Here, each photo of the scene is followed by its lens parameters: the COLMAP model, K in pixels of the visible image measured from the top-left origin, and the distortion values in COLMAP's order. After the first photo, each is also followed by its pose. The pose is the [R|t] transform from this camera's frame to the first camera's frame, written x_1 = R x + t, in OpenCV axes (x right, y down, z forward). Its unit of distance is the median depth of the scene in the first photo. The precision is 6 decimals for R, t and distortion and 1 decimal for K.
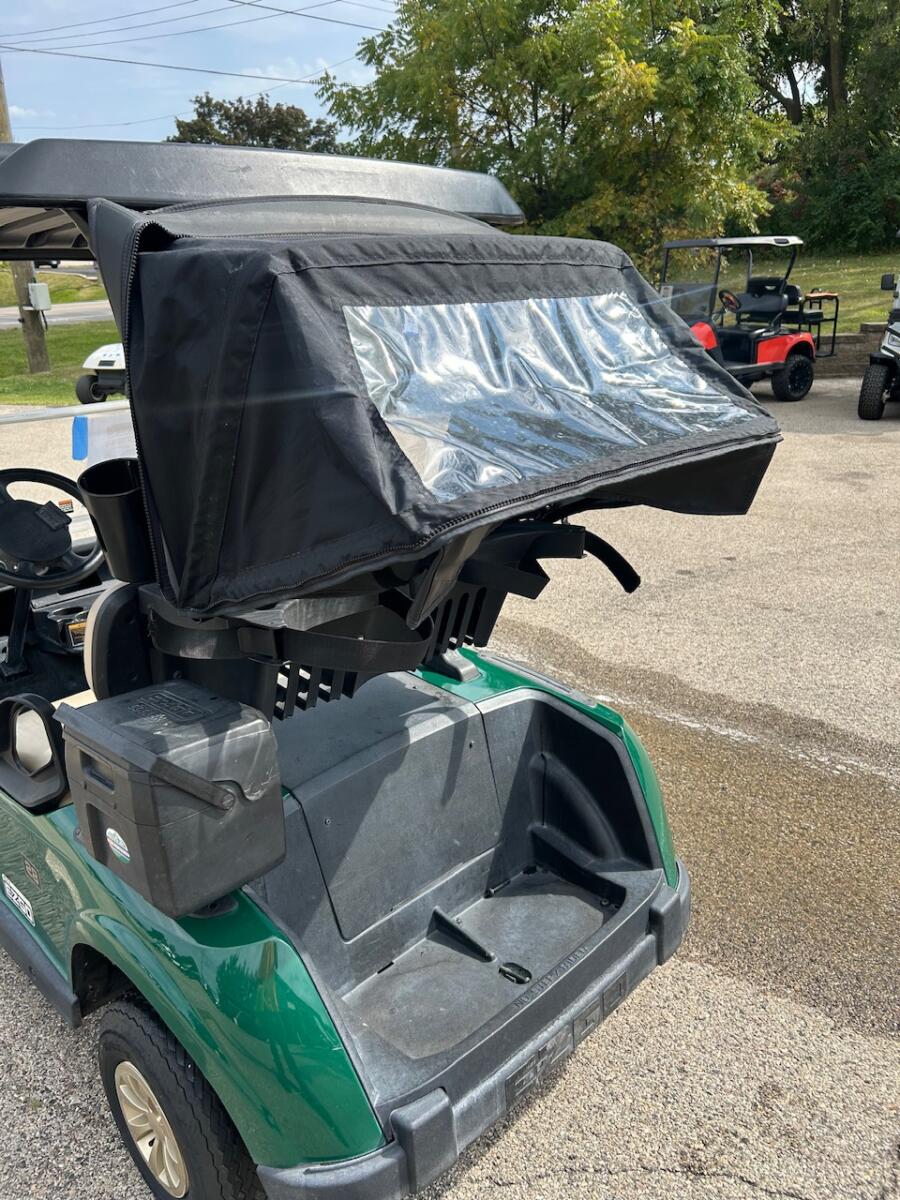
lens RADIAL K [[915.5, 0, 482.1], [0, 915.5, 597.2], [0, 0, 1]] dist [0.000077, 0.004660]
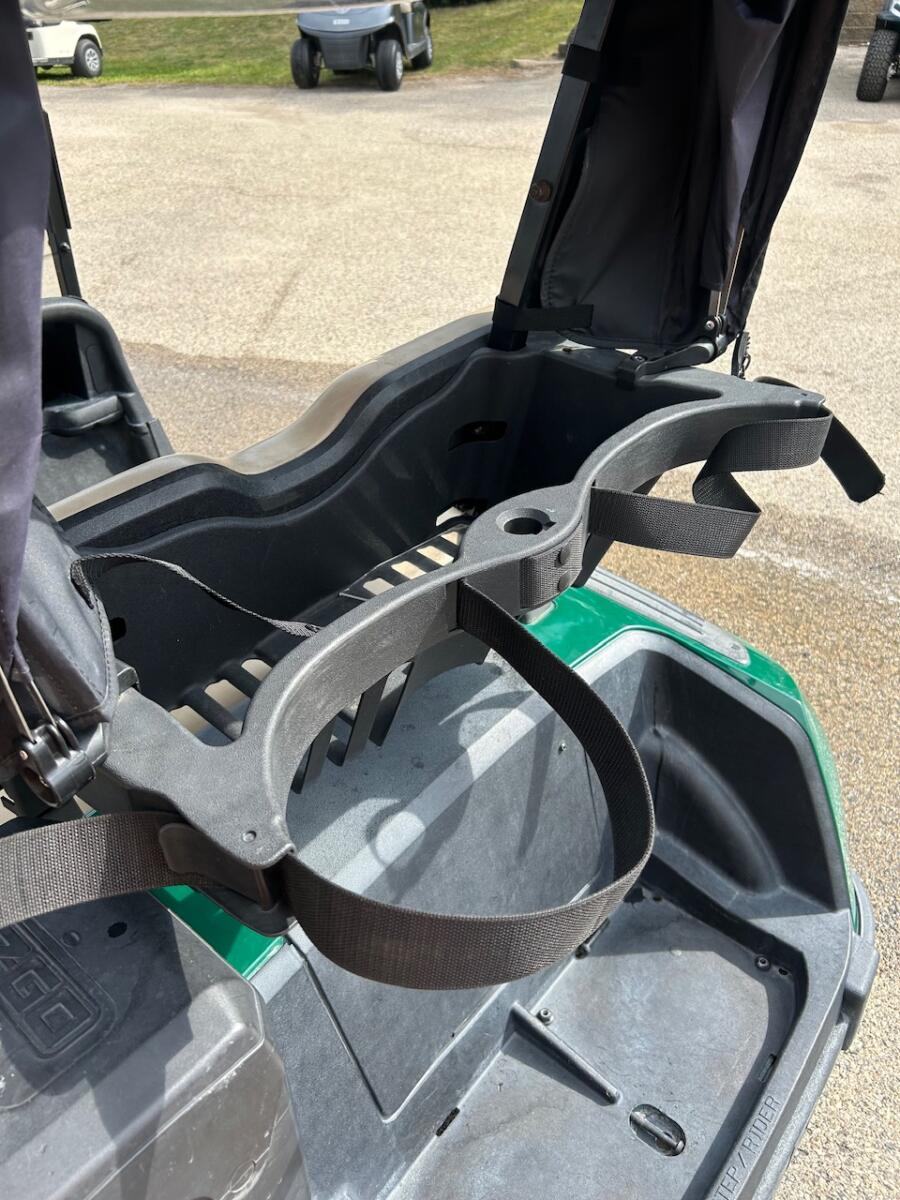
lens RADIAL K [[929.8, 0, 451.7], [0, 929.8, 586.3], [0, 0, 1]] dist [-0.005028, -0.010243]
pose [[0.997892, -0.033650, 0.055494, -0.112245], [0.016047, 0.956461, 0.291418, -0.118545], [-0.062884, -0.289913, 0.954985, 0.444058]]
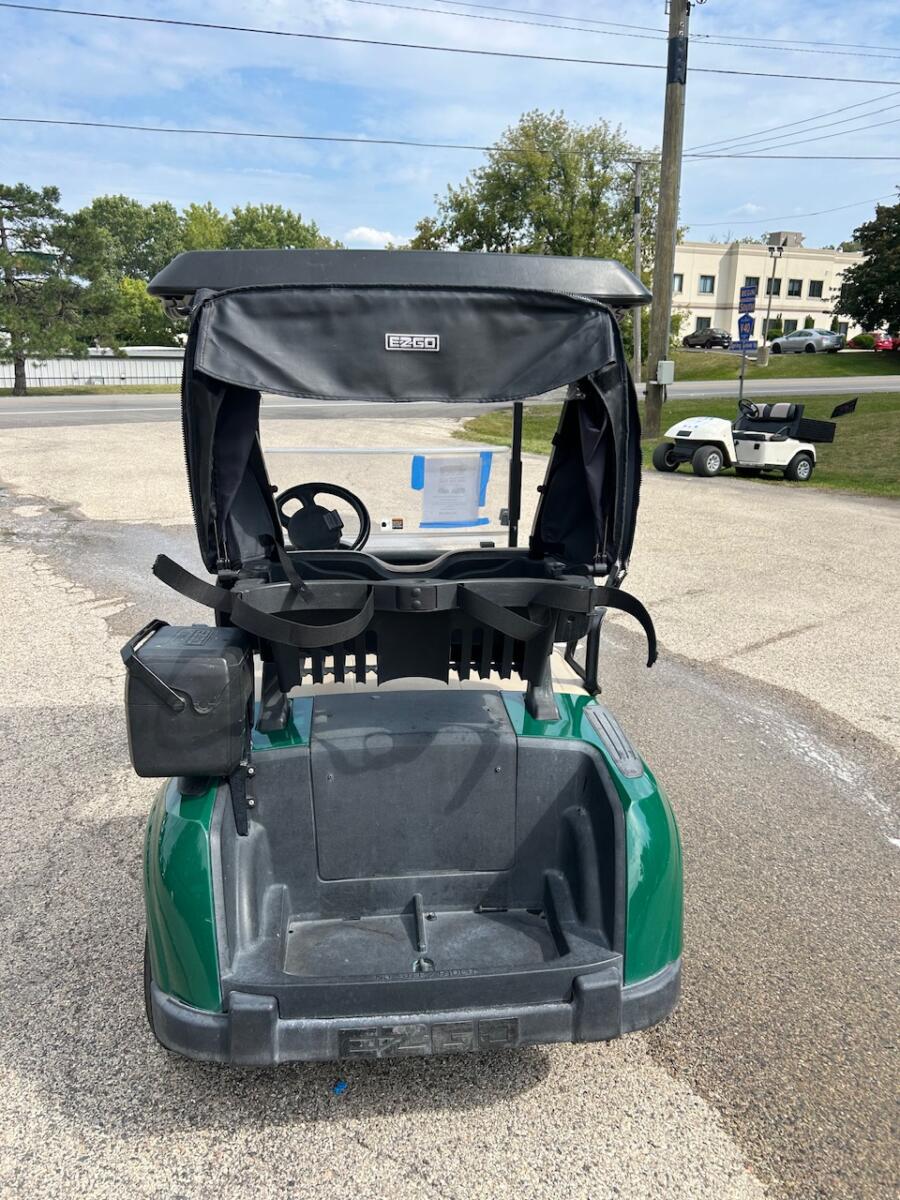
lens RADIAL K [[917.2, 0, 450.0], [0, 917.2, 600.0], [0, 0, 1]] dist [0.007175, 0.001790]
pose [[0.766915, 0.191473, -0.612519, 0.567641], [-0.239604, 0.970864, 0.003492, -0.025144], [0.595341, 0.144084, 0.790448, 0.074191]]
